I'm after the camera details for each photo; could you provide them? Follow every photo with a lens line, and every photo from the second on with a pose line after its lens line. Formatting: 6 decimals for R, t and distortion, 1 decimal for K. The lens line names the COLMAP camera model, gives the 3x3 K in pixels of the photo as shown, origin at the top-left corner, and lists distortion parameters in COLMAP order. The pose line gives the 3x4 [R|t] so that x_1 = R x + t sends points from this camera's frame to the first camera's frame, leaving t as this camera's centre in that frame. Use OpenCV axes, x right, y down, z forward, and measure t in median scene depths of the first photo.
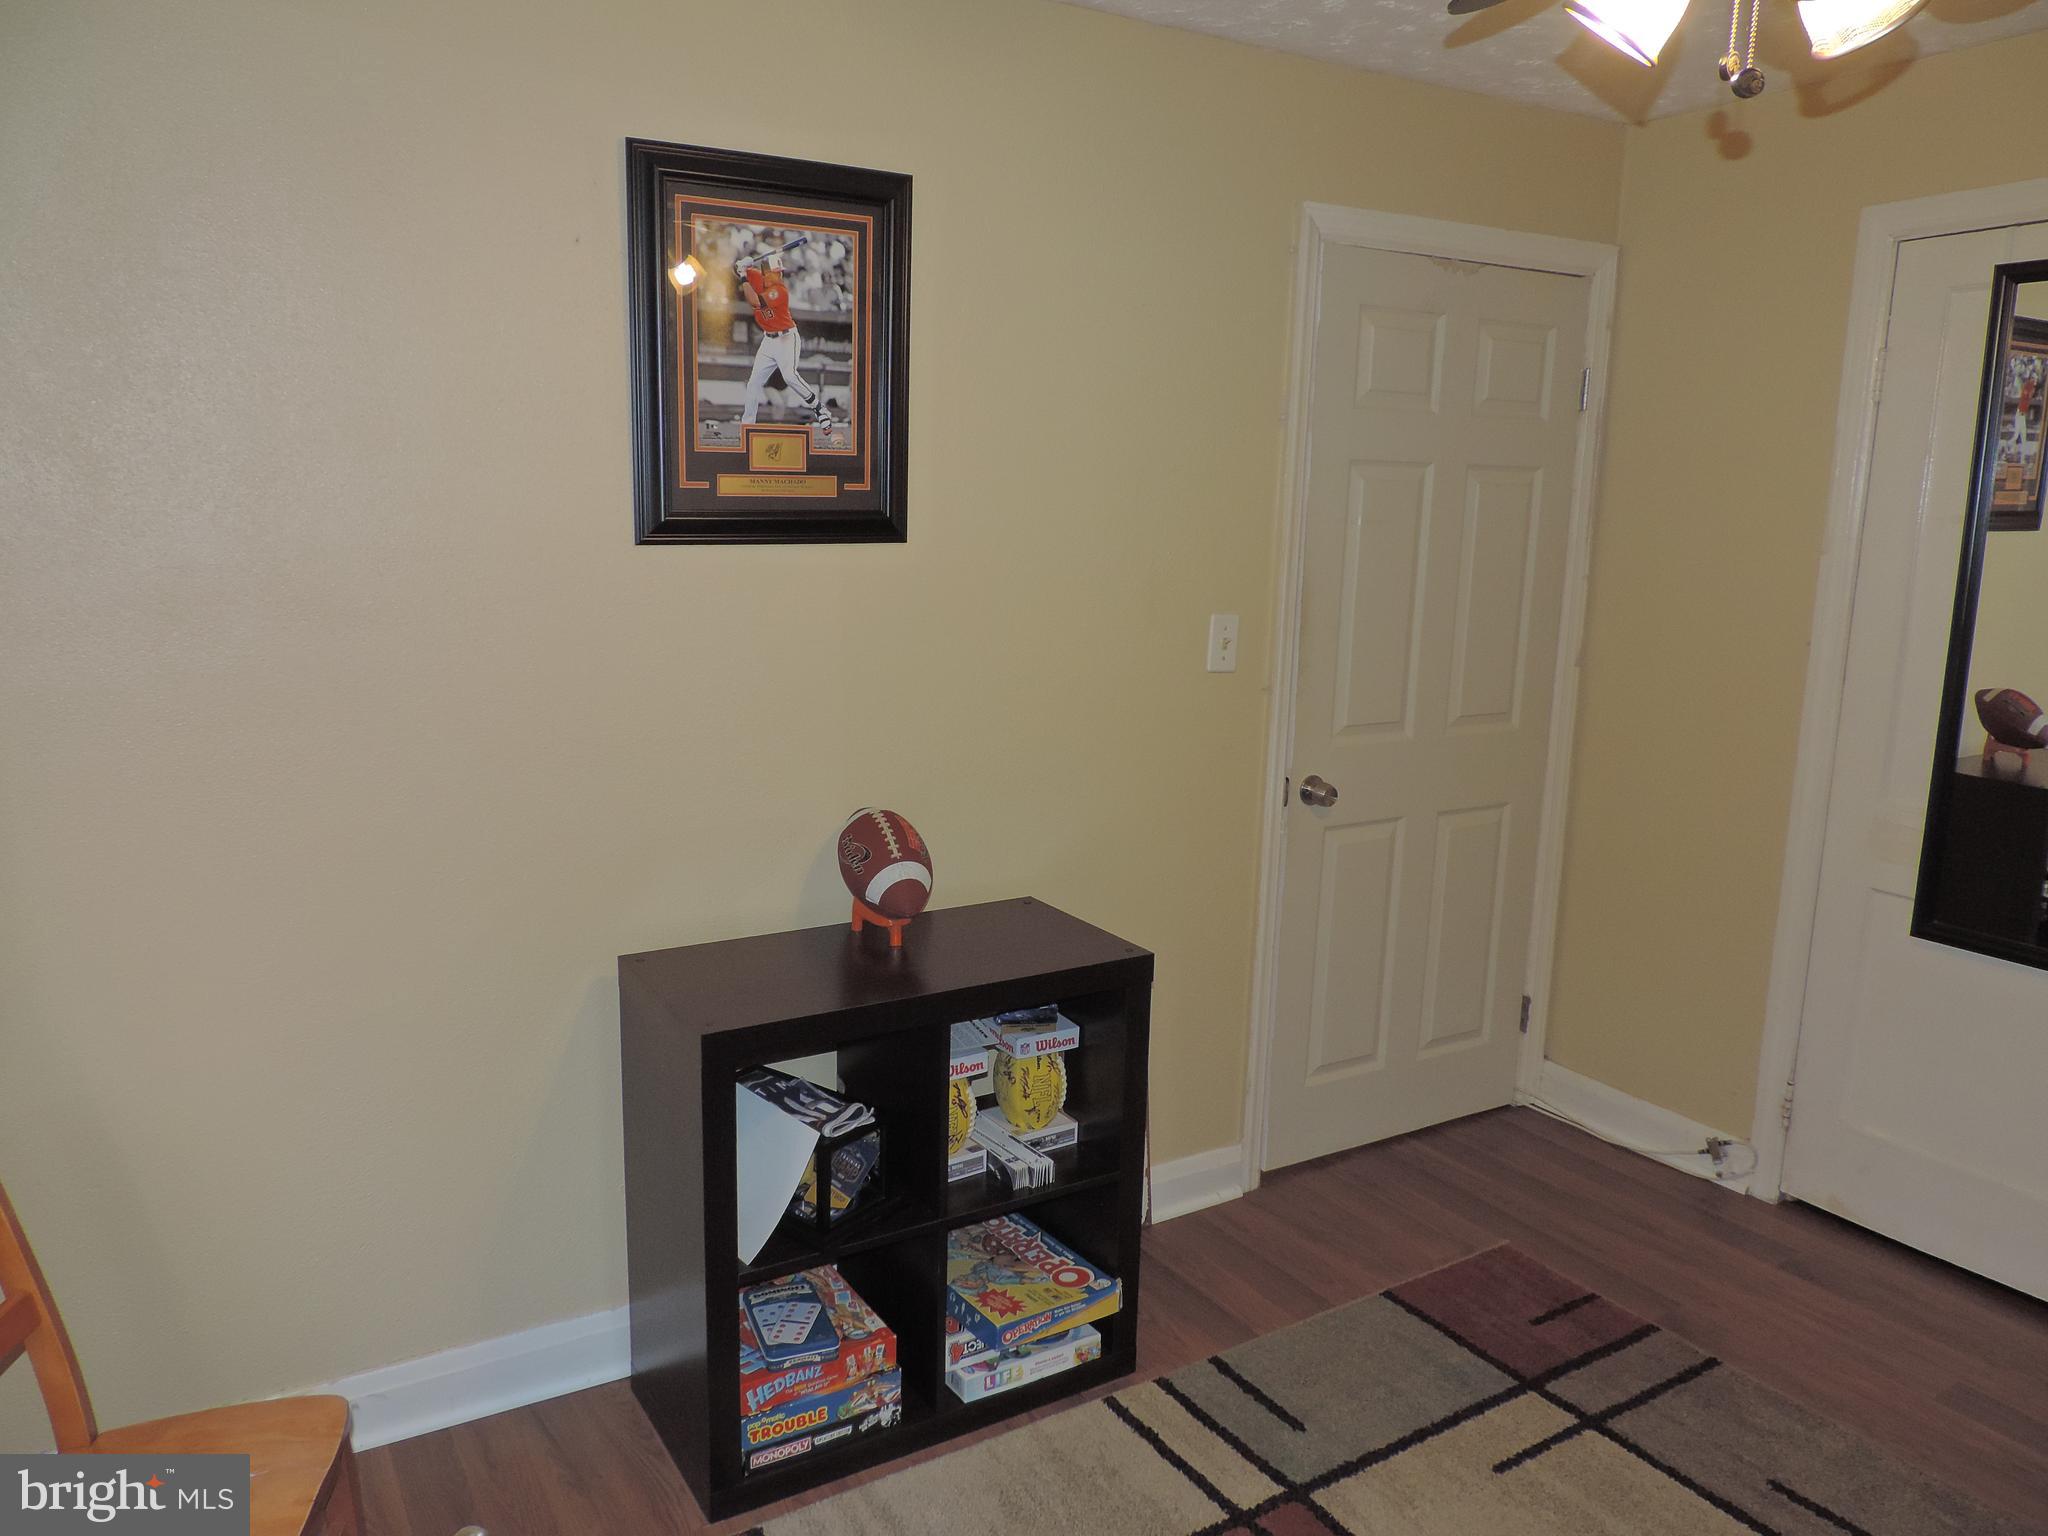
lens RADIAL K [[1452.1, 0, 1023.5], [0, 1452.1, 781.5], [0, 0, 1]] dist [-0.020479, -0.001560]
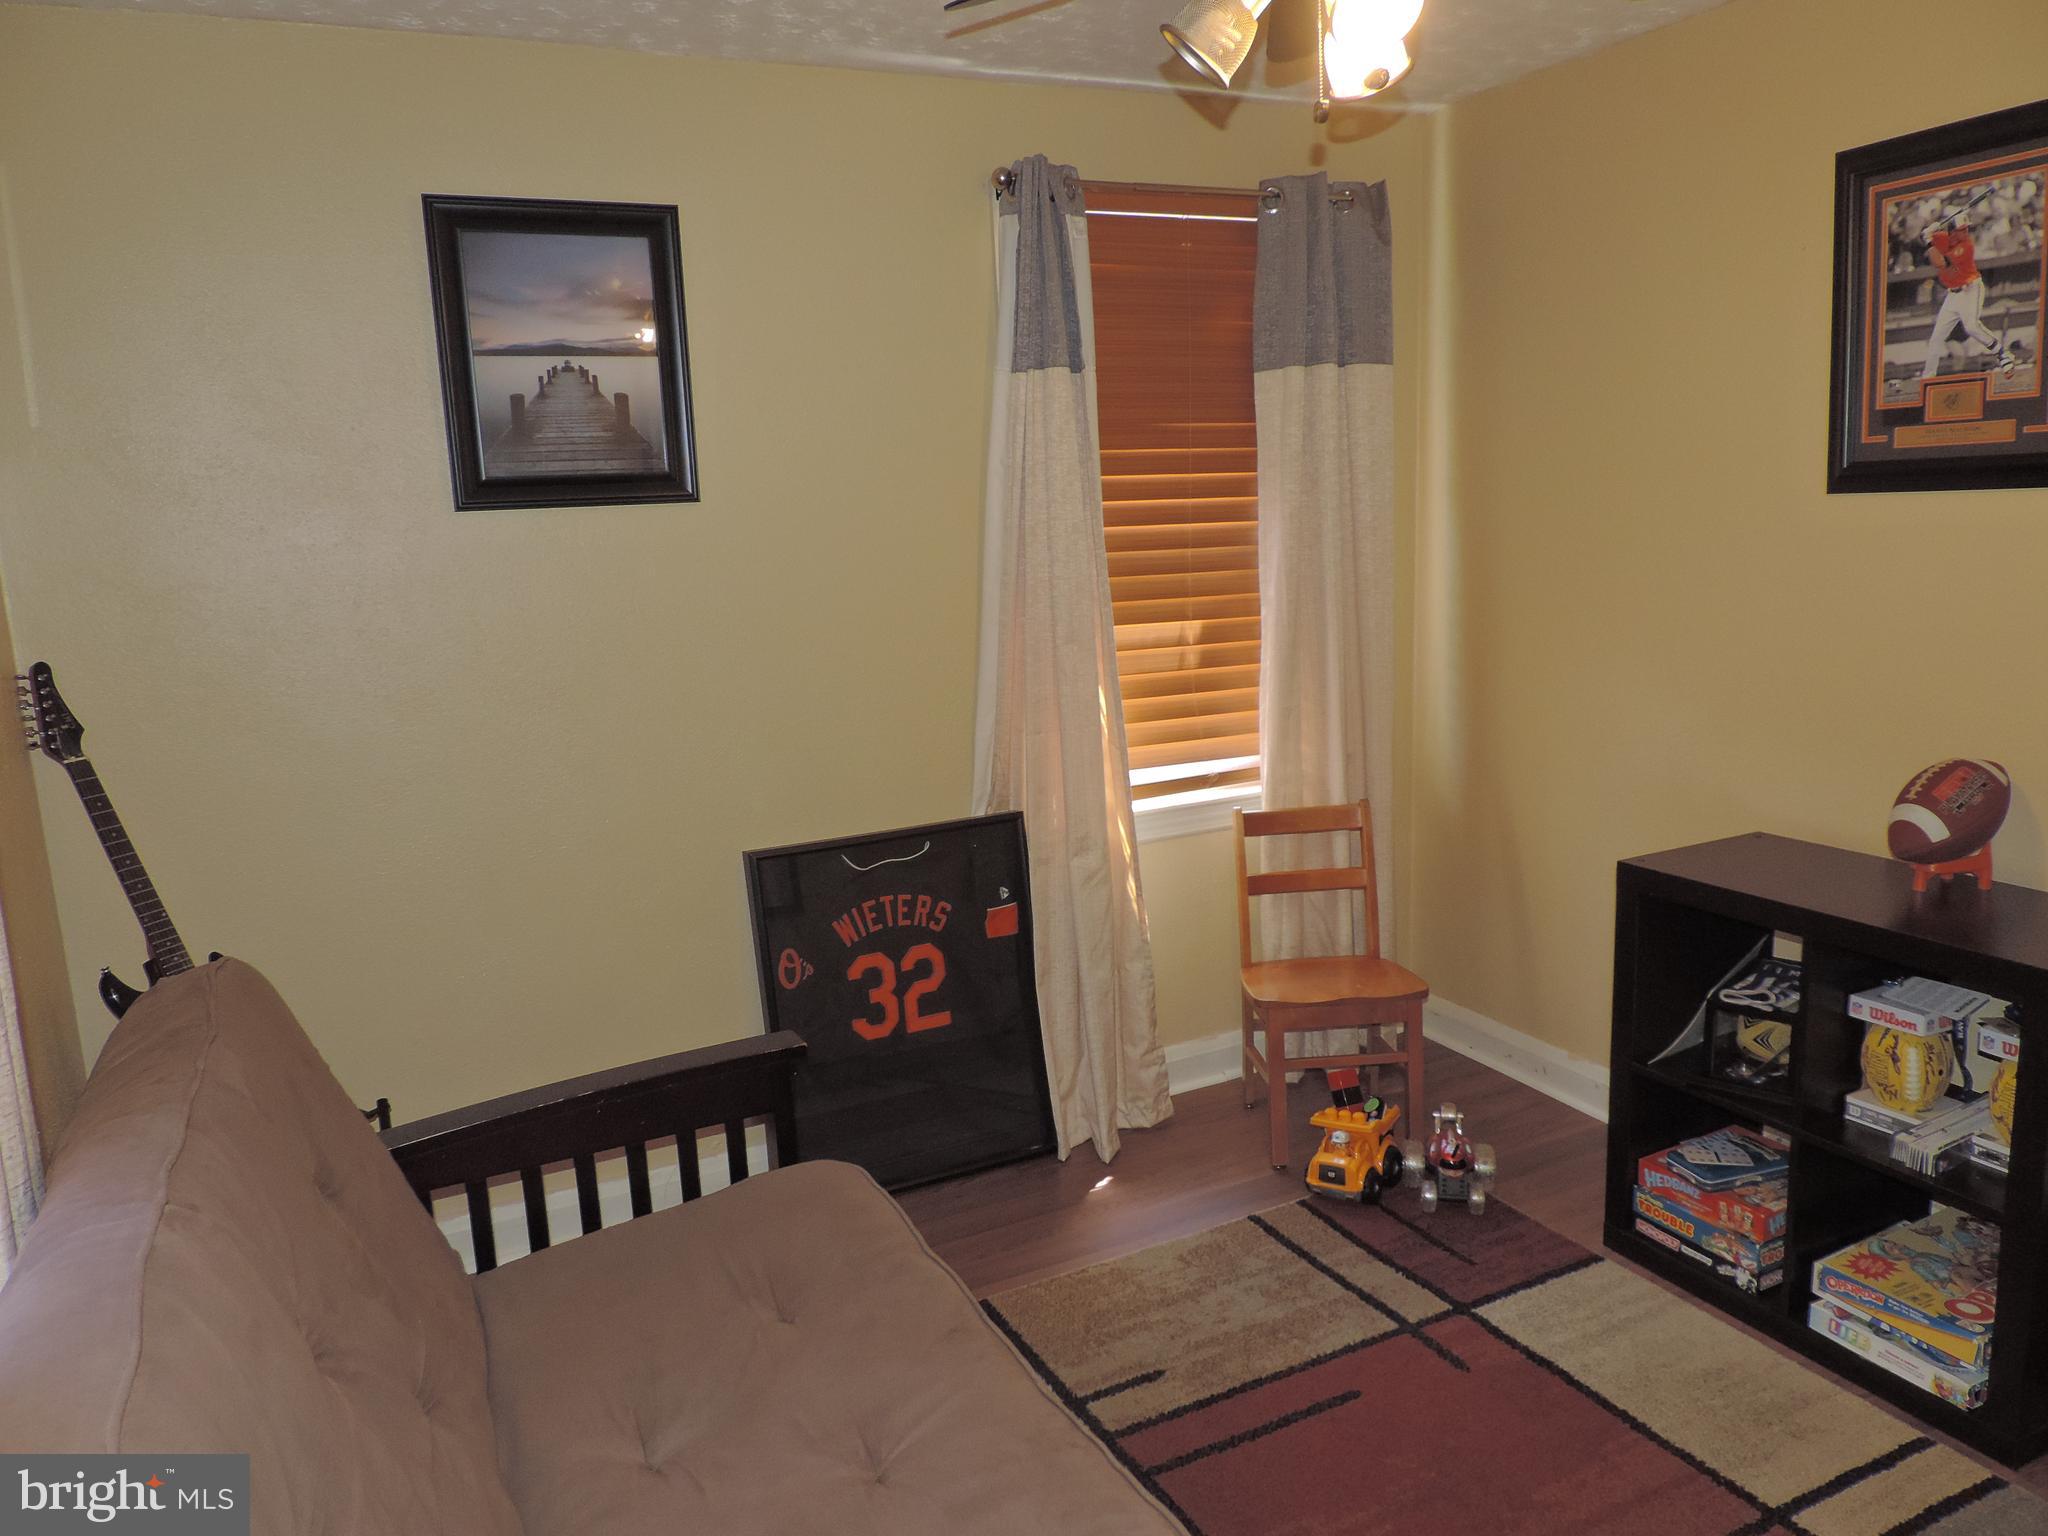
lens RADIAL K [[1452.1, 0, 1024.7], [0, 1452.1, 756.9], [0, 0, 1]] dist [-0.020479, -0.001560]
pose [[-0.100870, 0.159554, -0.982022, 0.964924], [-0.146478, 0.973918, 0.173283, -0.060724], [0.984058, 0.161324, -0.074868, 0.467805]]
